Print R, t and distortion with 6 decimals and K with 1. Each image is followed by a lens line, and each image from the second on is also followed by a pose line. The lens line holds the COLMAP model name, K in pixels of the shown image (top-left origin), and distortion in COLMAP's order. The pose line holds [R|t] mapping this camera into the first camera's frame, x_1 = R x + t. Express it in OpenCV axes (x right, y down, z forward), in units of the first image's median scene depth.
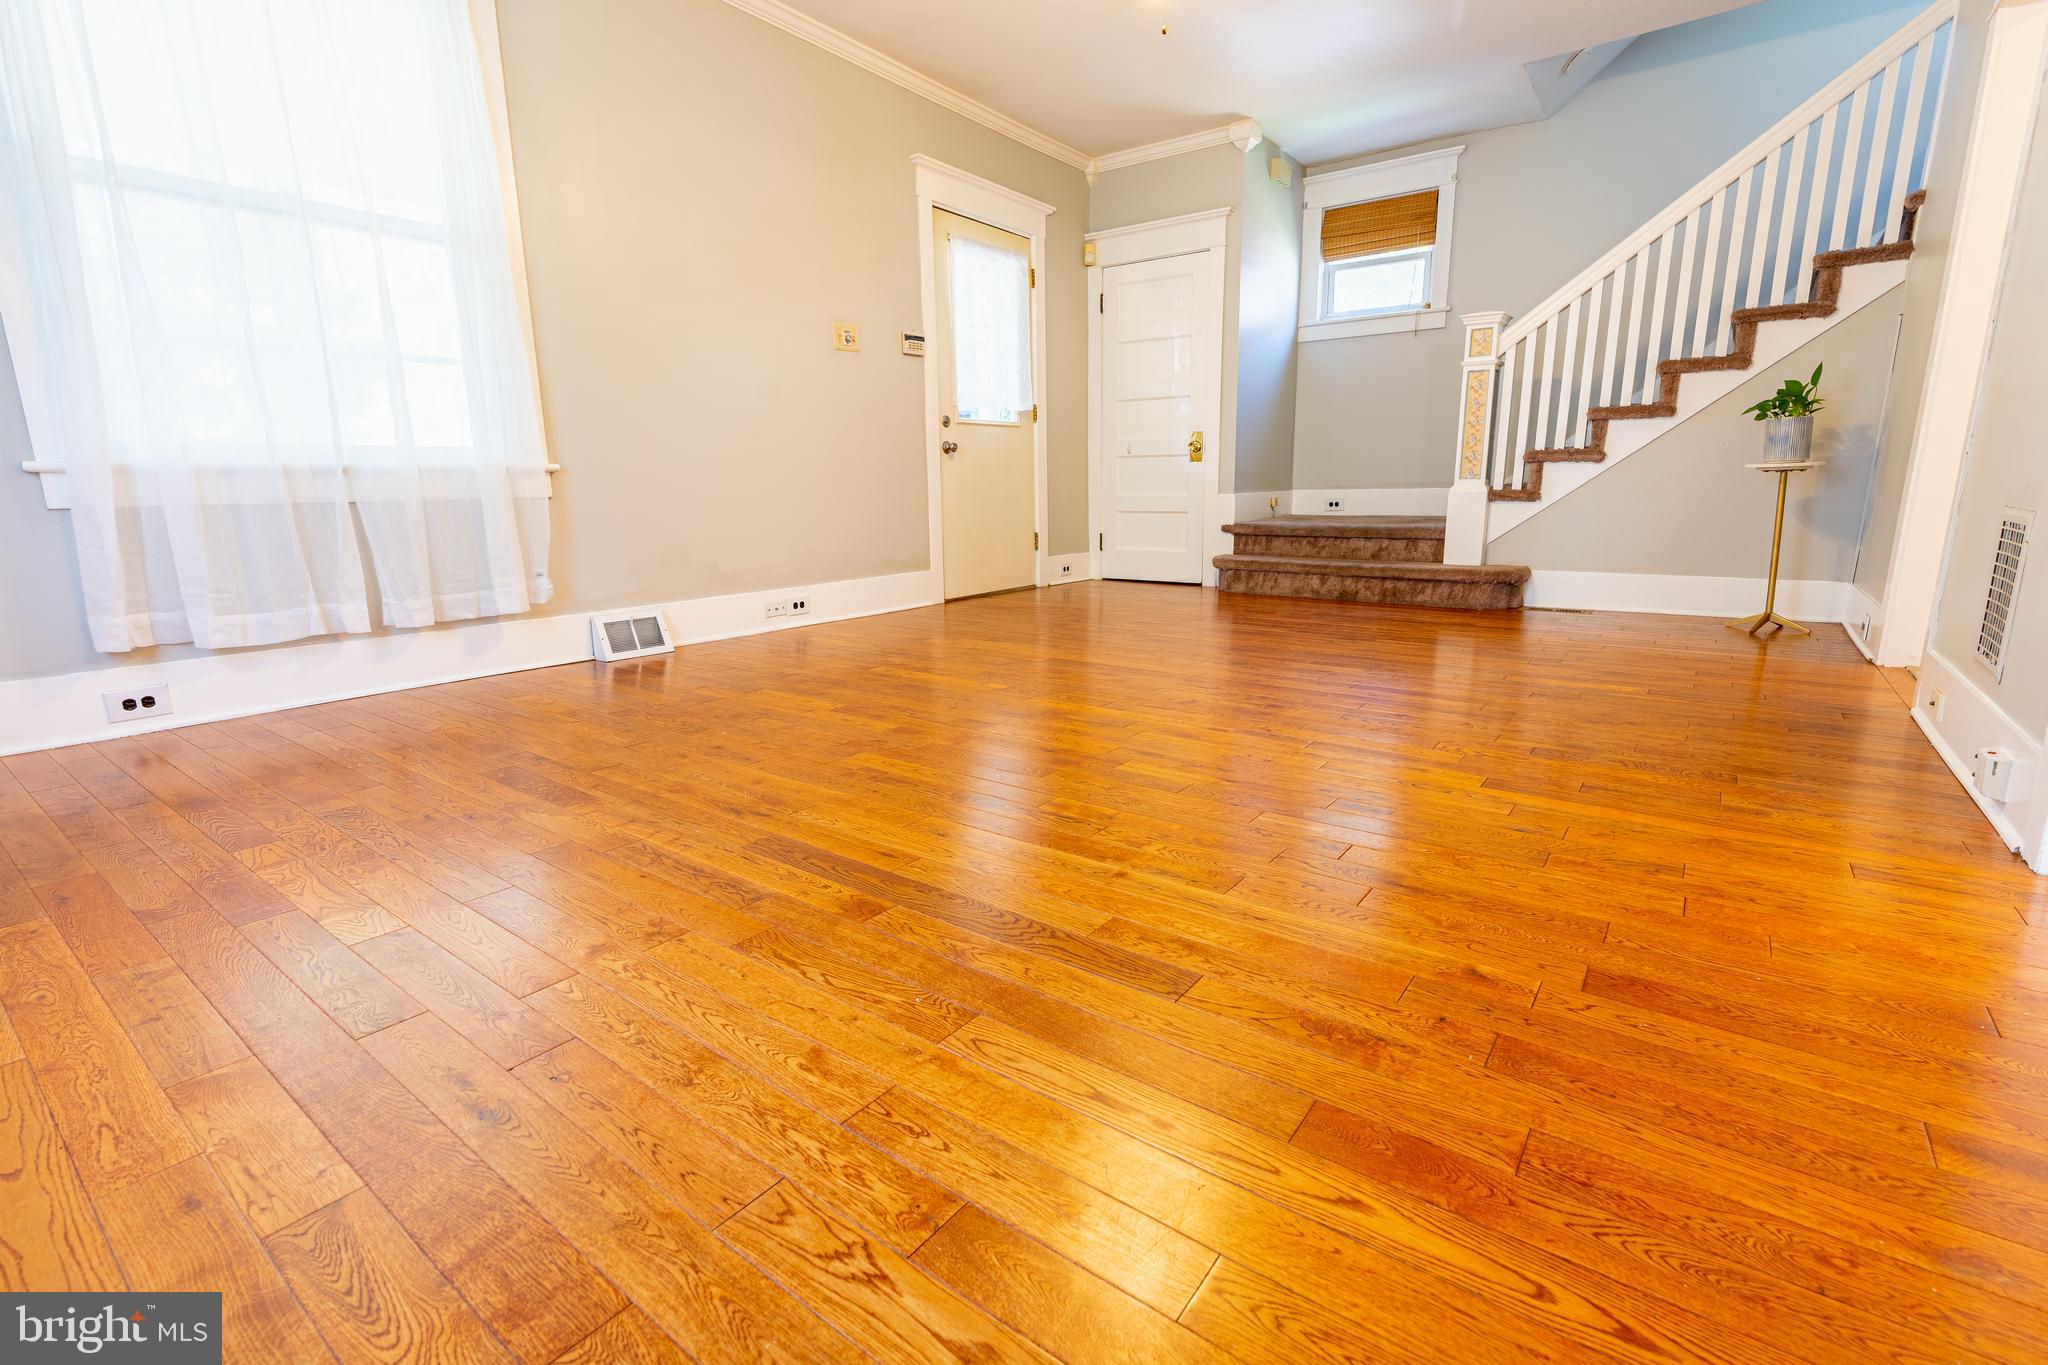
lens RADIAL K [[940.4, 0, 1029.6], [0, 940.4, 675.2], [0, 0, 1]] dist [-0.008763, 0.003758]
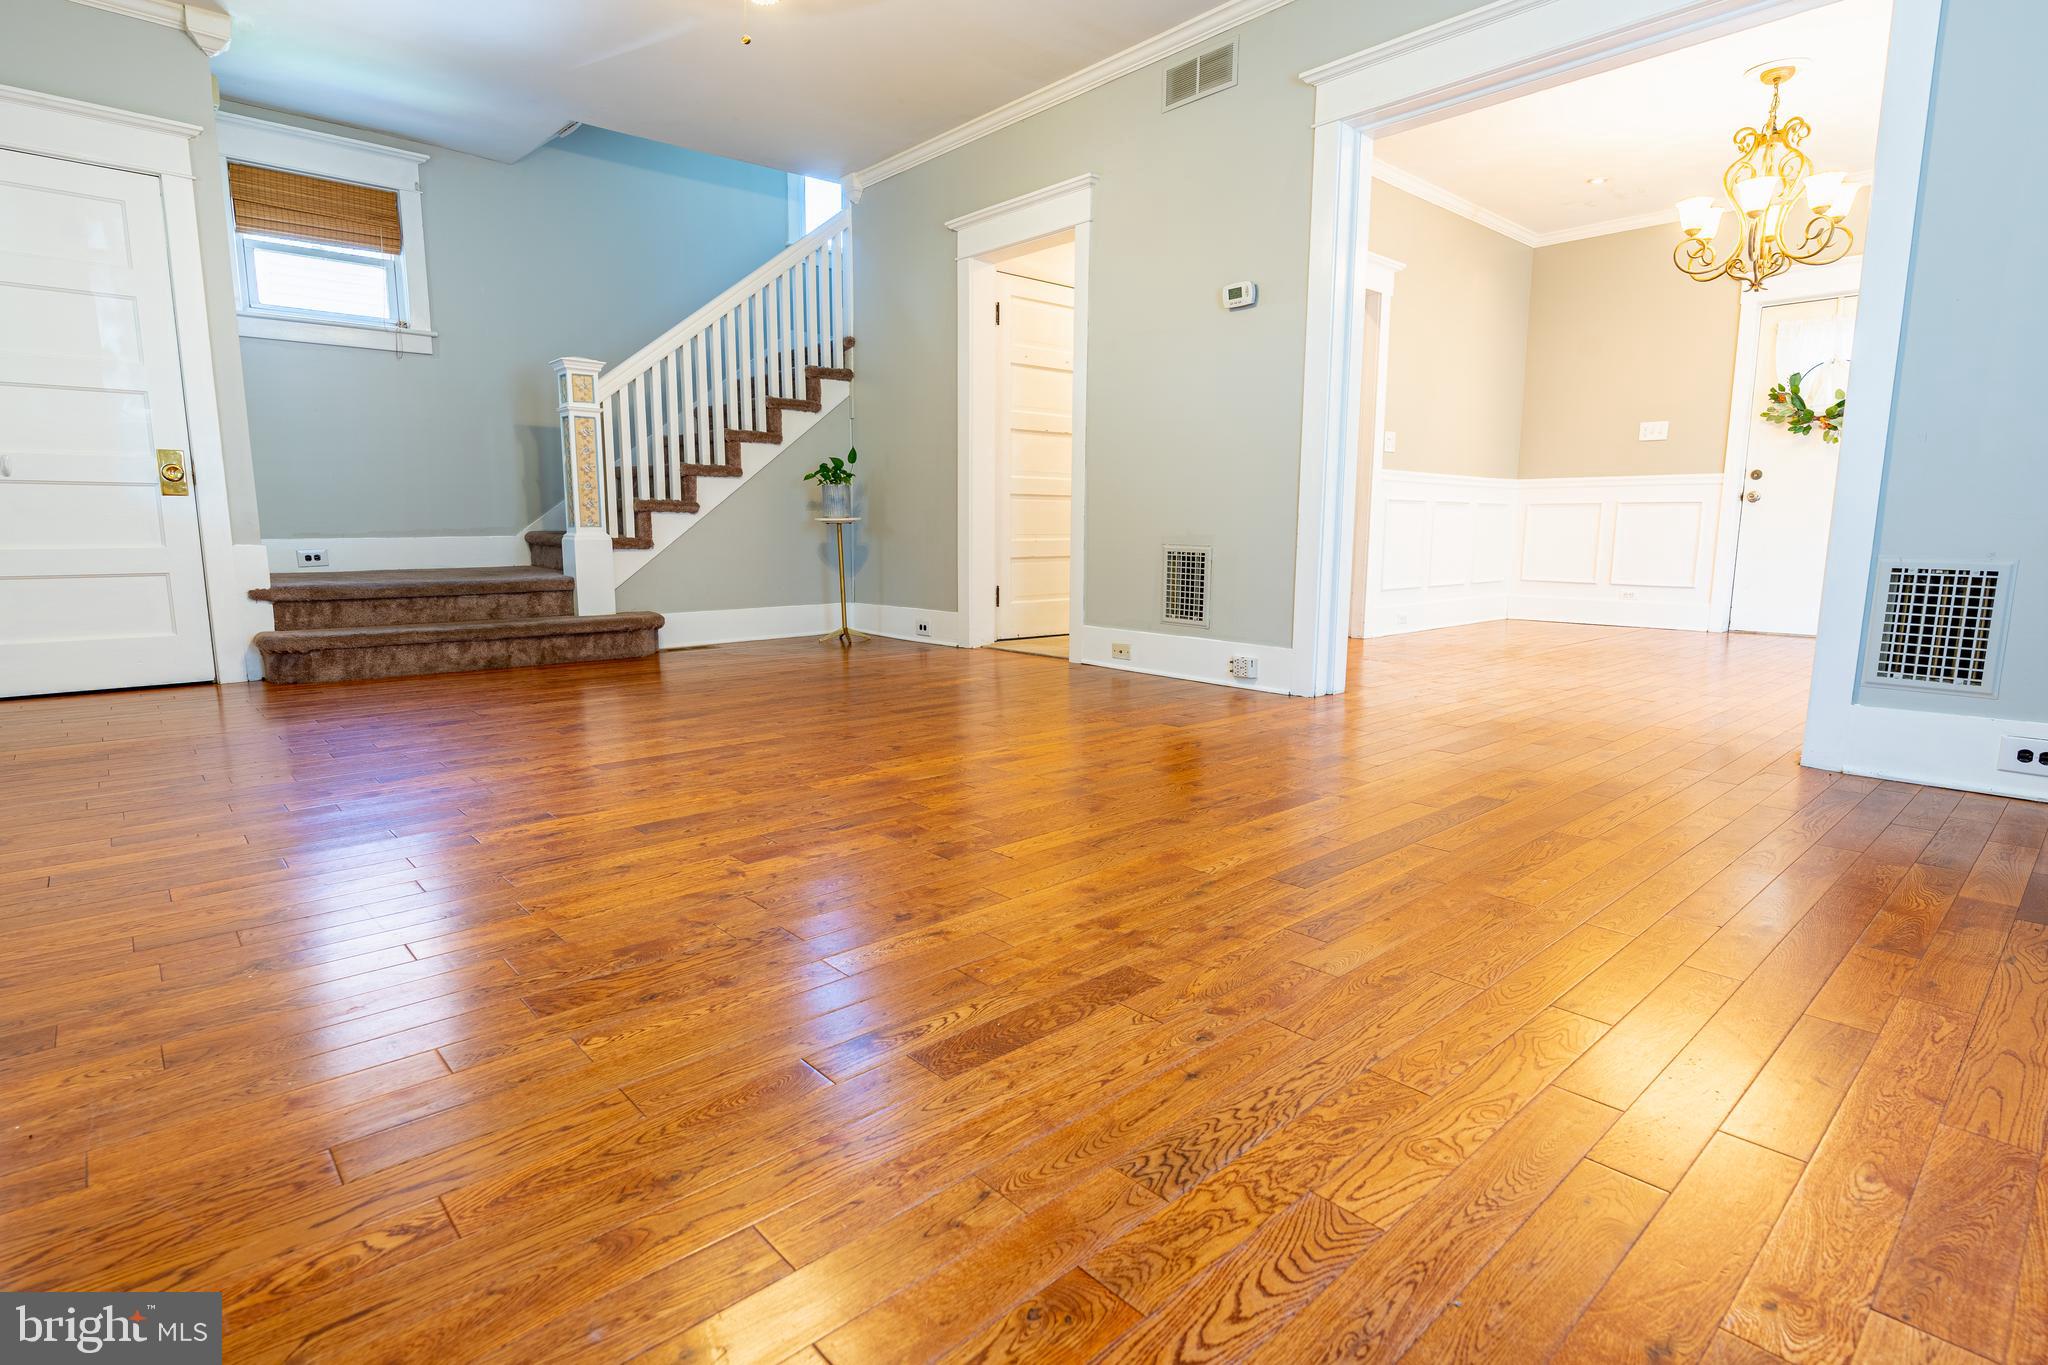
lens RADIAL K [[1039.5, 0, 1028.9], [0, 1039.5, 682.4], [0, 0, 1]] dist [-0.006638, 0.003264]
pose [[0.177698, -0.135446, 0.974719, -0.513106], [0.192939, 0.976055, 0.100458, -0.072209], [-0.964986, 0.170210, 0.199576, 0.374045]]
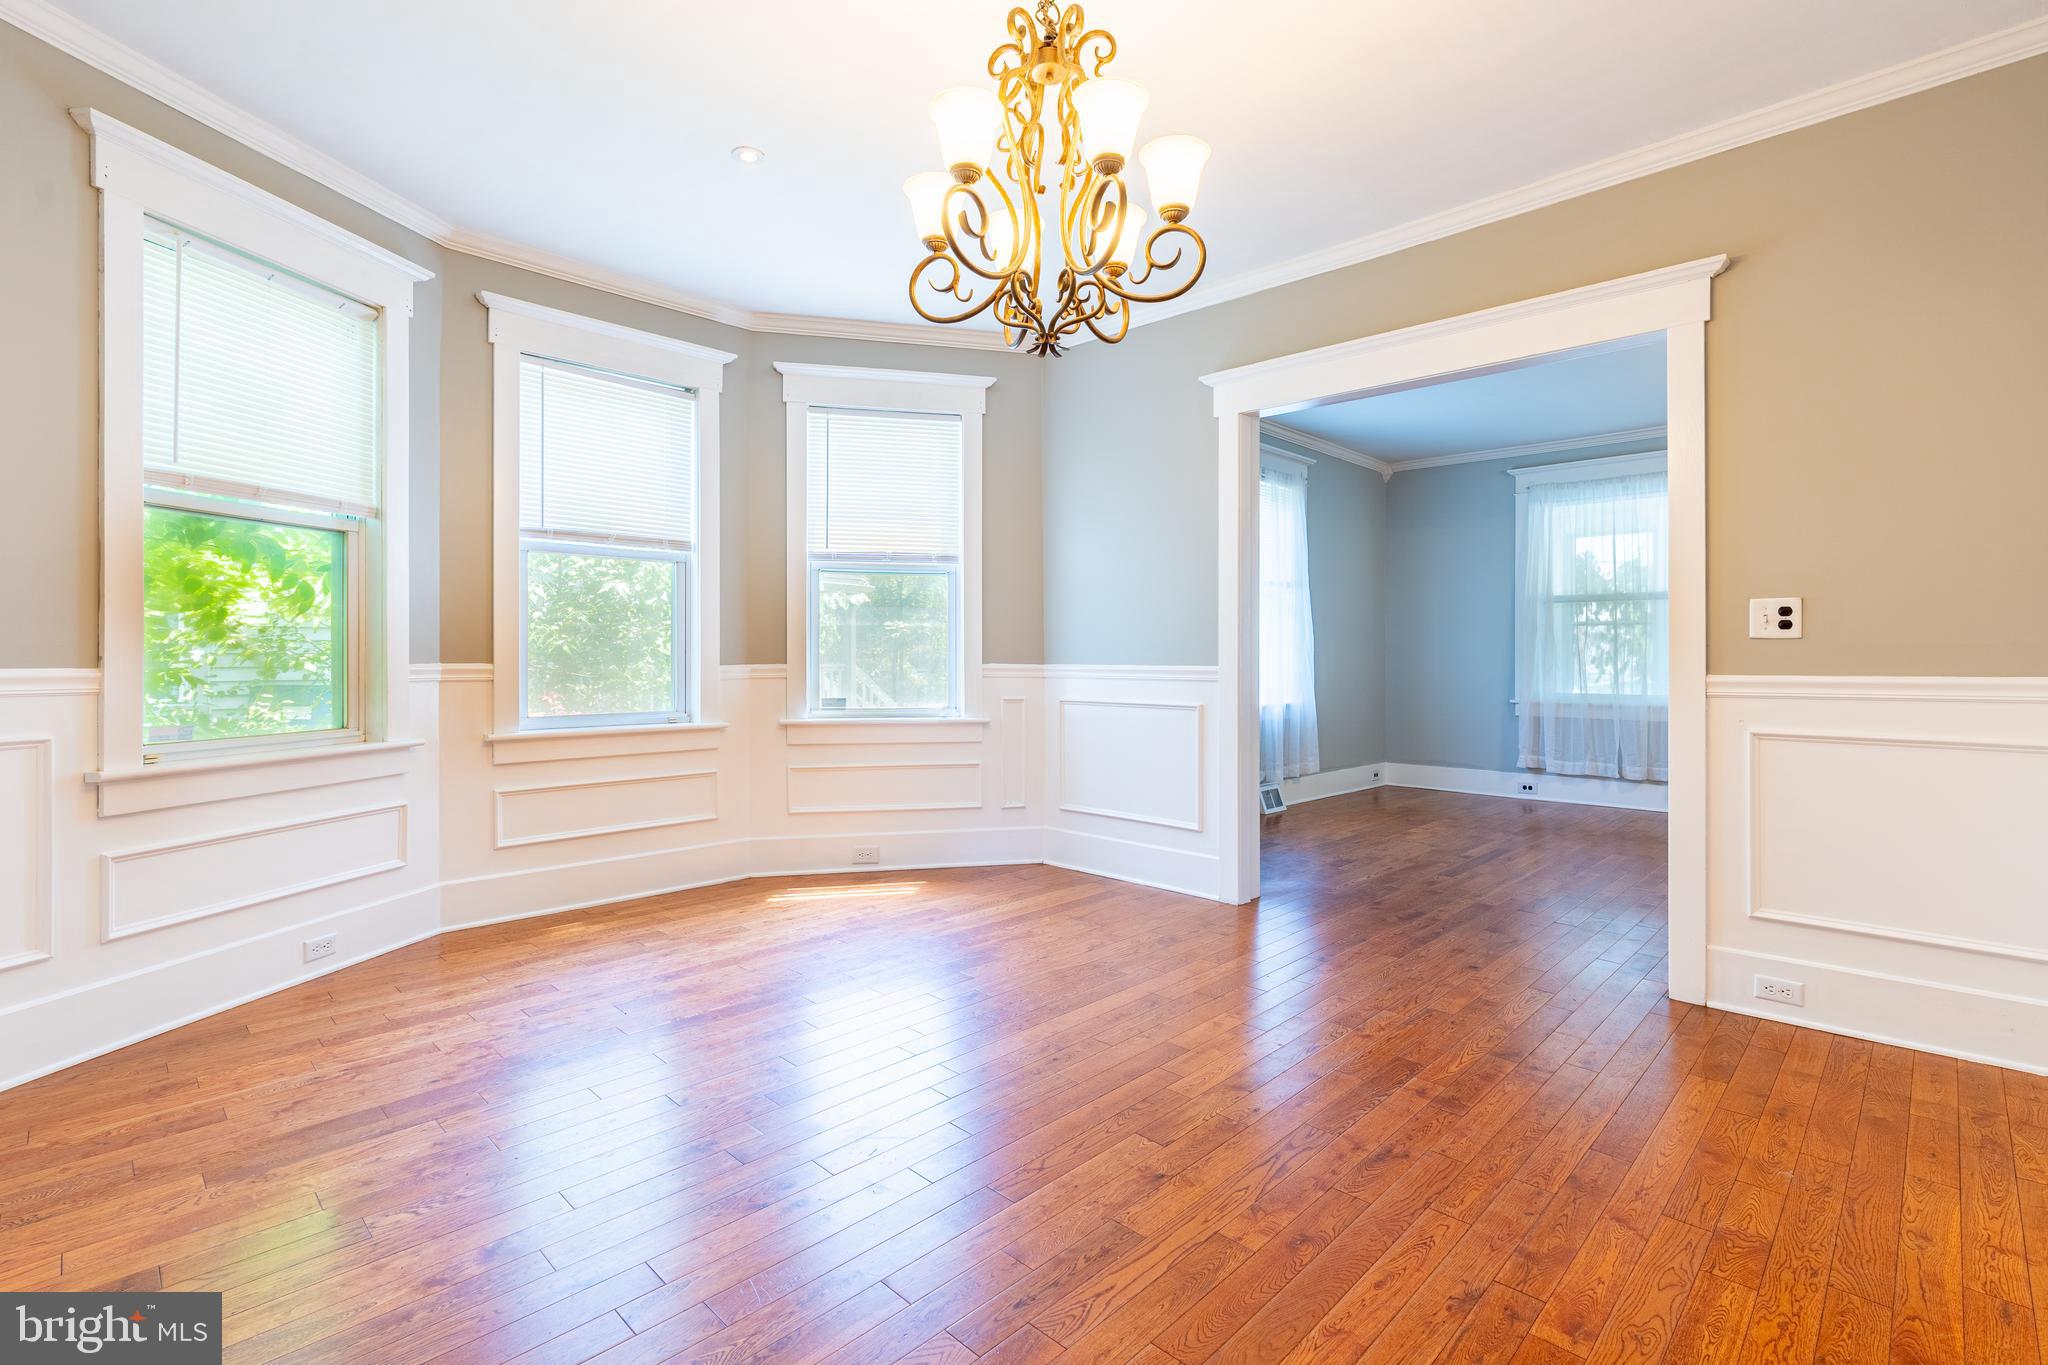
lens RADIAL K [[940.4, 0, 1015.3], [0, 940.4, 657.6], [0, 0, 1]] dist [-0.008763, 0.003758]
pose [[-0.138342, 0.011582, -0.990317, 1.009382], [-0.199705, 0.979066, 0.039348, -0.078780], [0.970041, 0.203215, -0.133133, -0.073723]]
